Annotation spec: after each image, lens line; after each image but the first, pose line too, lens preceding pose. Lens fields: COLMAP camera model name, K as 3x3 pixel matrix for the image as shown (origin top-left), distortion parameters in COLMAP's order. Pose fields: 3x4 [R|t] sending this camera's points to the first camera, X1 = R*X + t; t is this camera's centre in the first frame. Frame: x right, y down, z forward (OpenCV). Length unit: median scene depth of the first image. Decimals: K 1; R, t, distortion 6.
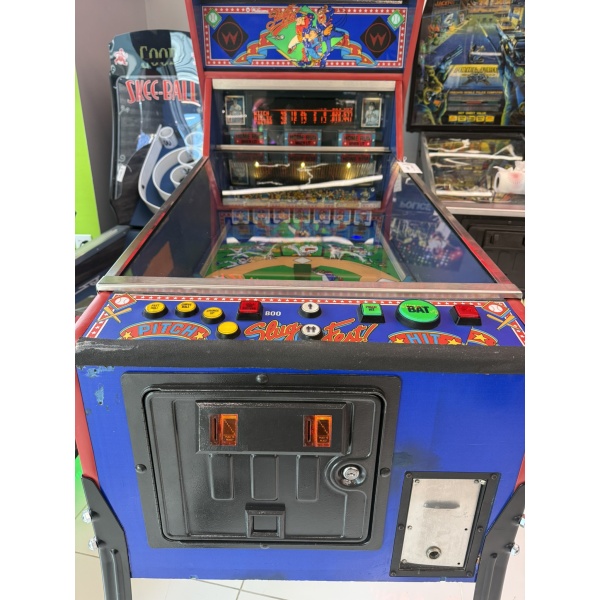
lens RADIAL K [[430.7, 0, 302.5], [0, 430.7, 303.6], [0, 0, 1]] dist [-0.001348, -0.006565]
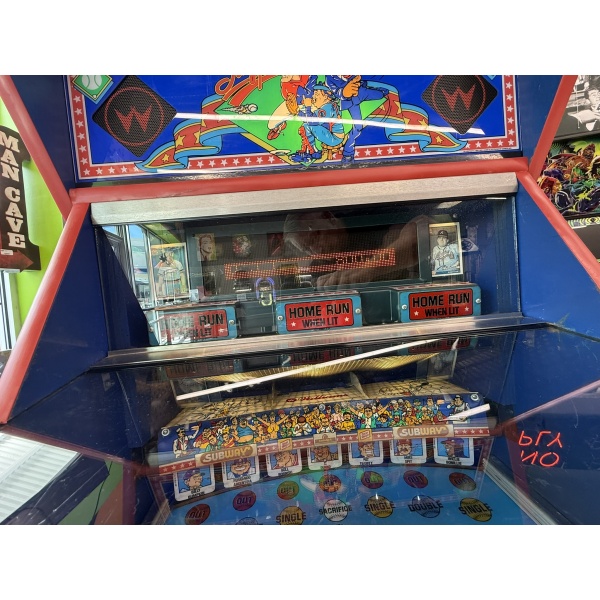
lens RADIAL K [[259.8, 0, 301.0], [0, 259.8, 299.3], [0, 0, 1]] dist [0.003030, -0.000766]
pose [[0.993839, -0.101275, 0.045018, -0.028868], [0.110619, 0.931454, -0.346637, -0.327458], [-0.006826, 0.349481, 0.936918, 0.798126]]
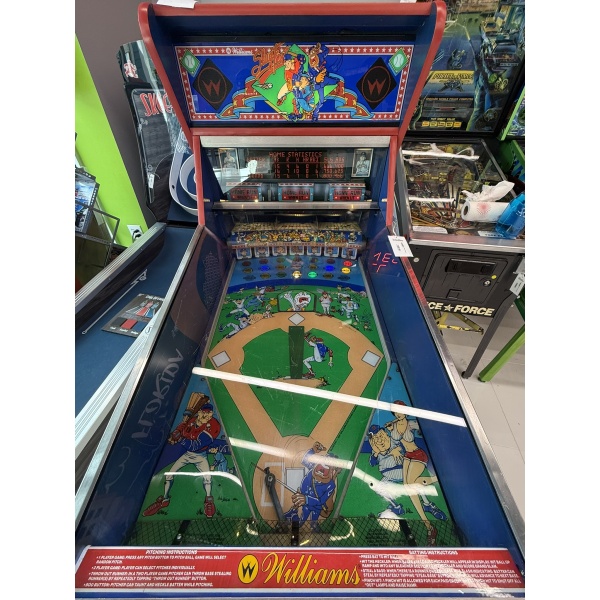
lens RADIAL K [[259.8, 0, 301.7], [0, 259.8, 297.4], [0, 0, 1]] dist [0.003030, -0.000766]
pose [[0.999942, -0.009943, -0.004257, 0.016948], [0.010741, 0.959147, 0.282703, -0.340127], [0.001272, -0.282732, 0.959198, 0.342729]]
